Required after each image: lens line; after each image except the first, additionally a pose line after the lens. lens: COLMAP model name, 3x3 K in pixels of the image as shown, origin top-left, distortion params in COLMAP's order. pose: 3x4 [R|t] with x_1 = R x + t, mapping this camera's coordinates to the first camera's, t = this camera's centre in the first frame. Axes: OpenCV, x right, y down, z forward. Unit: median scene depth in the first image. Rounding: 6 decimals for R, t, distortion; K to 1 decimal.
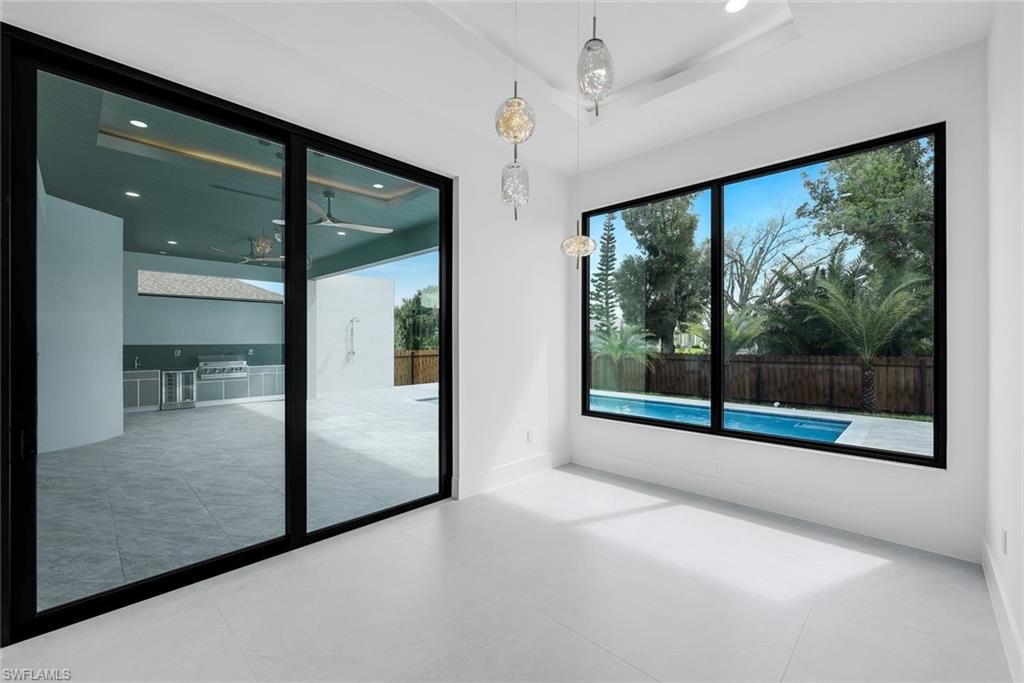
lens RADIAL K [[424.6, 0, 512.0], [0, 424.6, 341.5], [0, 0, 1]] dist [-0.001503, -0.000181]
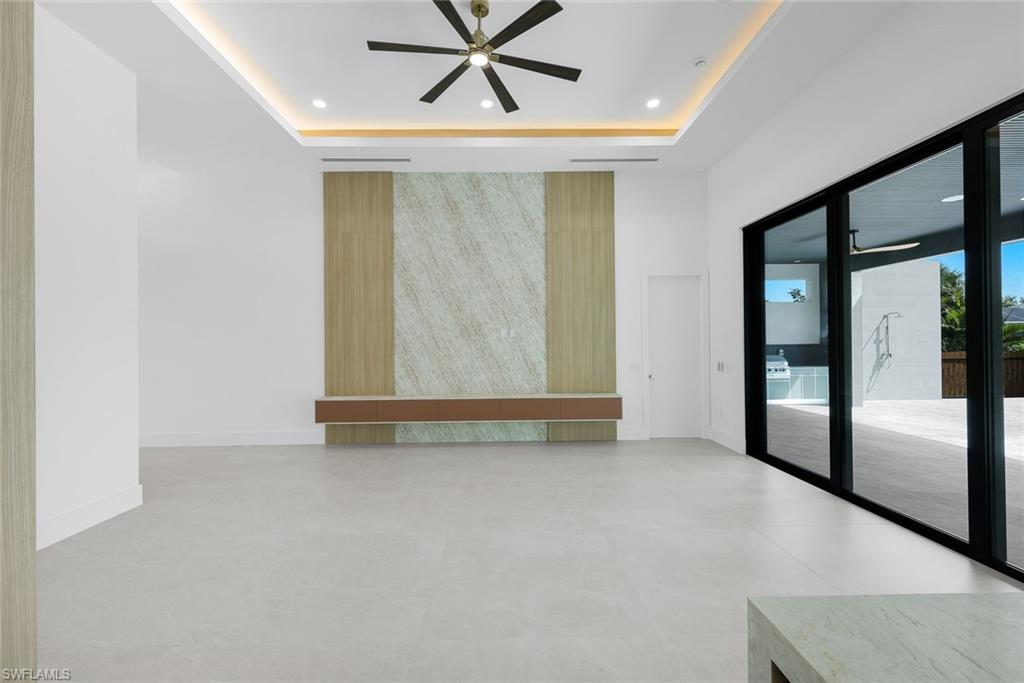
lens RADIAL K [[418.2, 0, 511.2], [0, 418.2, 340.7], [0, 0, 1]] dist [-0.002935, 0.000460]
pose [[0.704098, -0.009433, -0.710040, -0.356312], [0.007325, 0.999955, -0.006021, -0.001513], [0.710065, -0.000962, 0.704136, -0.119905]]
